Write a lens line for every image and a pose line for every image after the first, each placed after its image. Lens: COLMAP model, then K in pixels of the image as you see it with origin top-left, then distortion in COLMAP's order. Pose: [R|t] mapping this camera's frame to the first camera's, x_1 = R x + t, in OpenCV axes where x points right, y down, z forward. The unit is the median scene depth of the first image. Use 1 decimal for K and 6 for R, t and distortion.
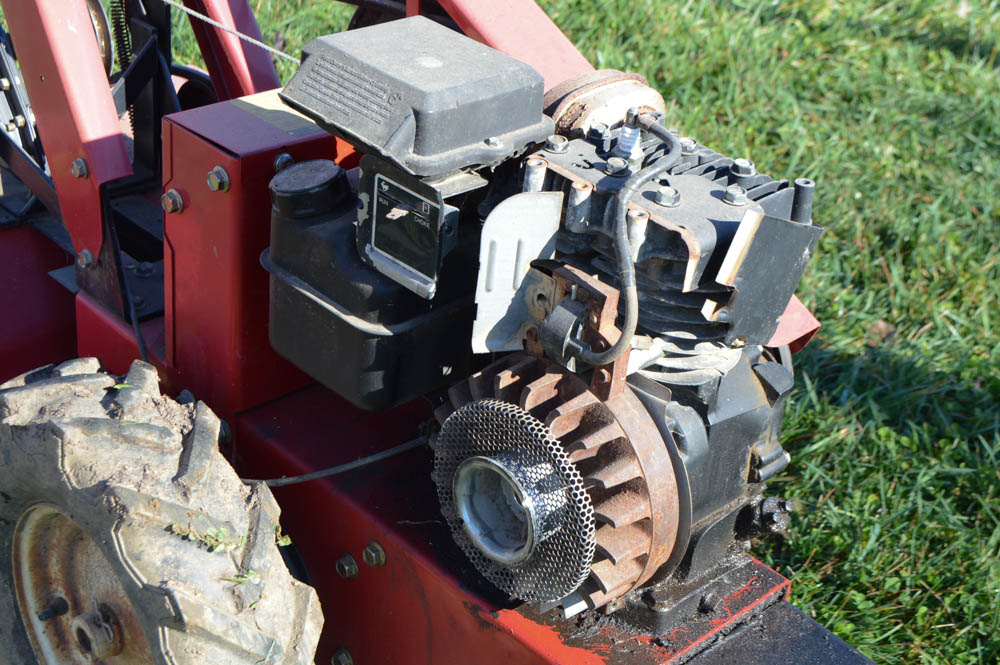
lens RADIAL K [[1448.6, 0, 500.0], [0, 1448.6, 332.5], [0, 0, 1]] dist [-0.014987, -0.006592]
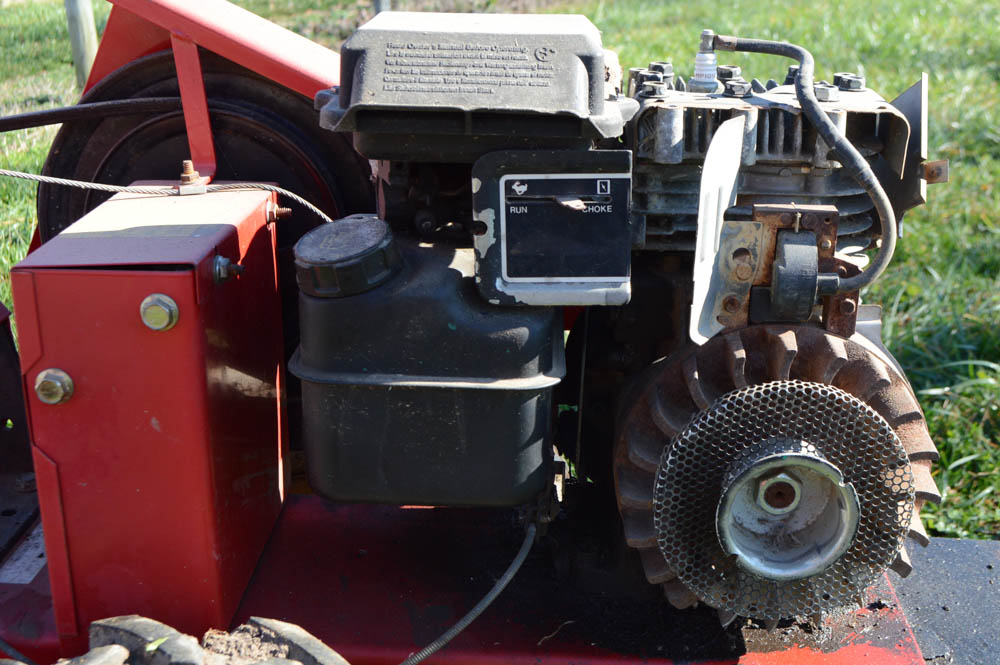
lens RADIAL K [[1217.7, 0, 500.0], [0, 1217.7, 332.5], [0, 0, 1]] dist [-0.031048, -0.009000]
pose [[0.746321, -0.317387, 0.585039, -0.477901], [0.397772, 0.917433, -0.009715, -0.029075], [-0.533650, 0.239962, 0.810947, 0.500890]]
